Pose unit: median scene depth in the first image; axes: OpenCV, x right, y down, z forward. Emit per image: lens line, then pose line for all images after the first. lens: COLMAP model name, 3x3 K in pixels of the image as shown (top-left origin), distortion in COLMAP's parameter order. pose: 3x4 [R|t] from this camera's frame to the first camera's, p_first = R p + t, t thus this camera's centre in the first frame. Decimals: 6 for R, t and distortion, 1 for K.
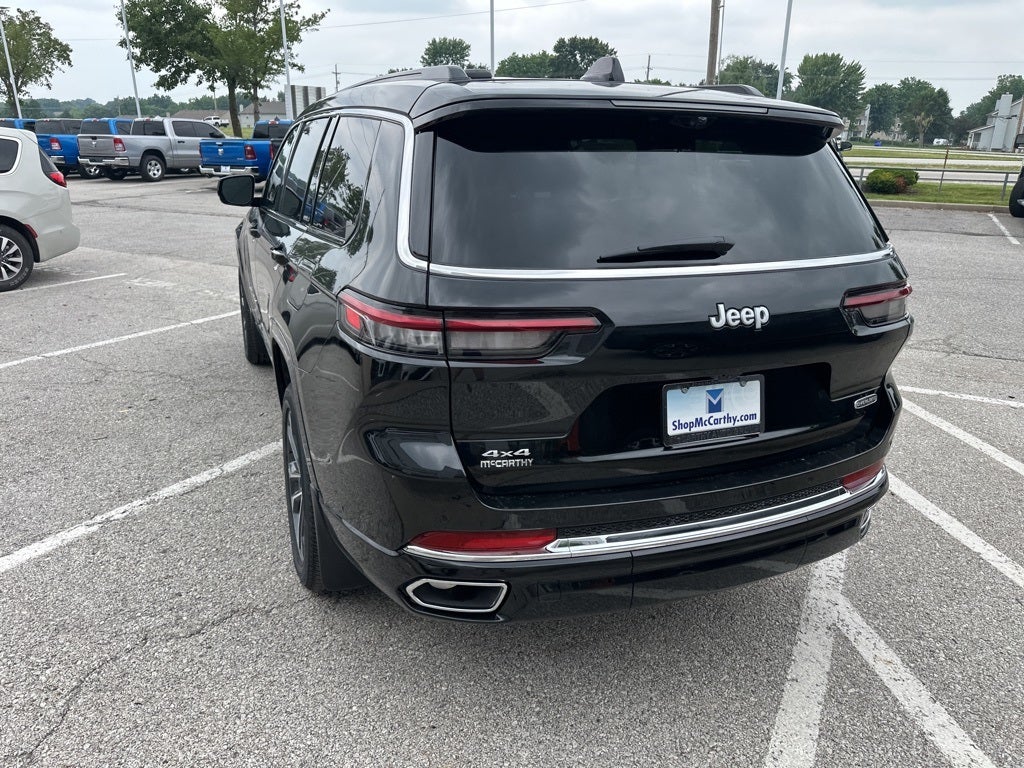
lens RADIAL K [[726.5, 0, 510.0], [0, 726.5, 376.0], [0, 0, 1]] dist [0.024527, -0.029113]
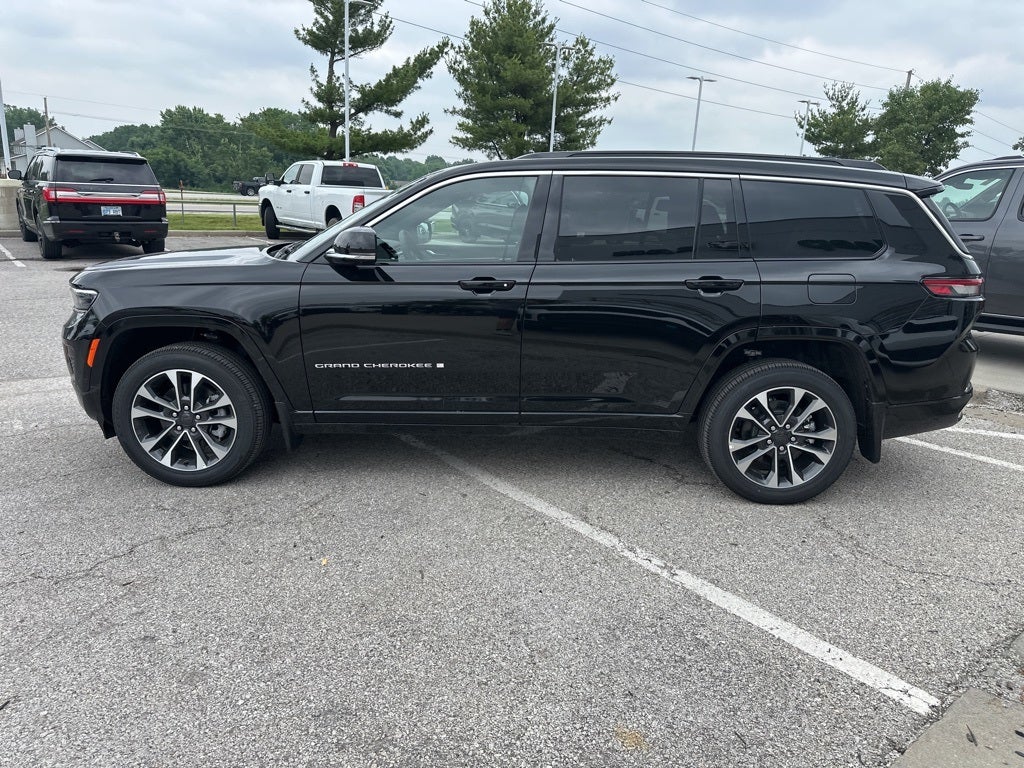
lens RADIAL K [[721.7, 0, 510.3], [0, 721.7, 382.3], [0, 0, 1]] dist [0.031016, -0.037869]
pose [[0.396222, -0.229532, 0.889001, -1.932004], [0.252433, 0.958167, 0.134883, -0.311930], [-0.882772, 0.170970, 0.437588, 0.934485]]
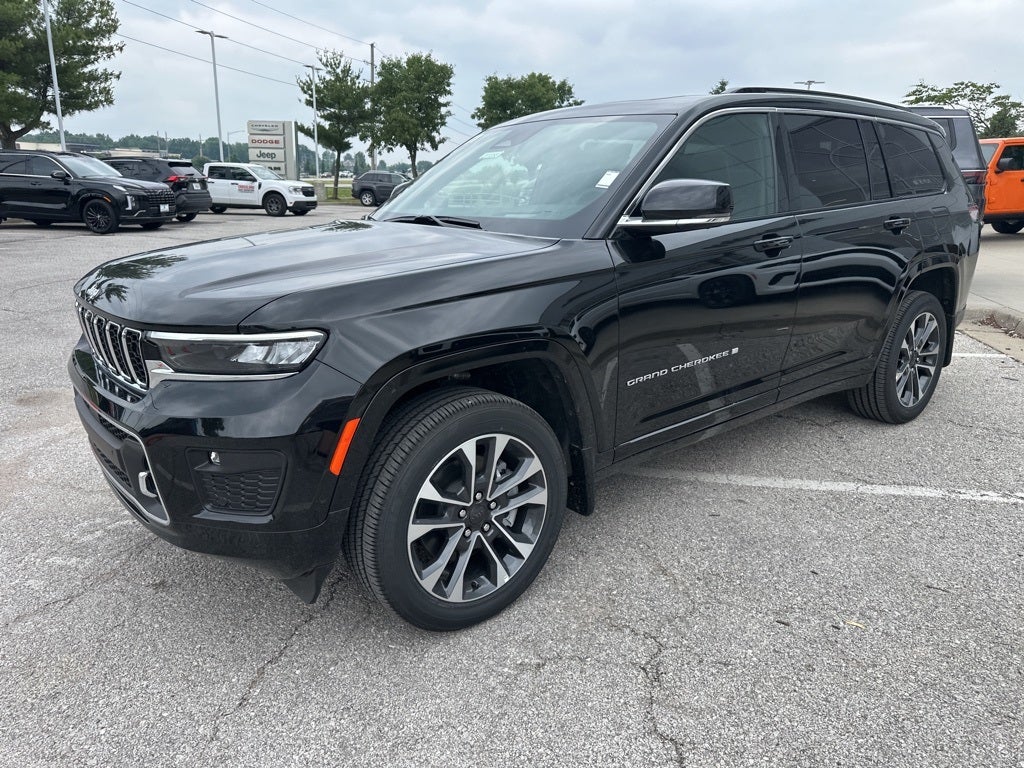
lens RADIAL K [[726.5, 0, 510.0], [0, 726.5, 376.0], [0, 0, 1]] dist [0.024527, -0.029113]
pose [[-0.283724, -0.269609, 0.920224, -1.668206], [0.285257, 0.892483, 0.349432, -0.689103], [-0.915494, 0.361643, -0.176311, 2.337085]]
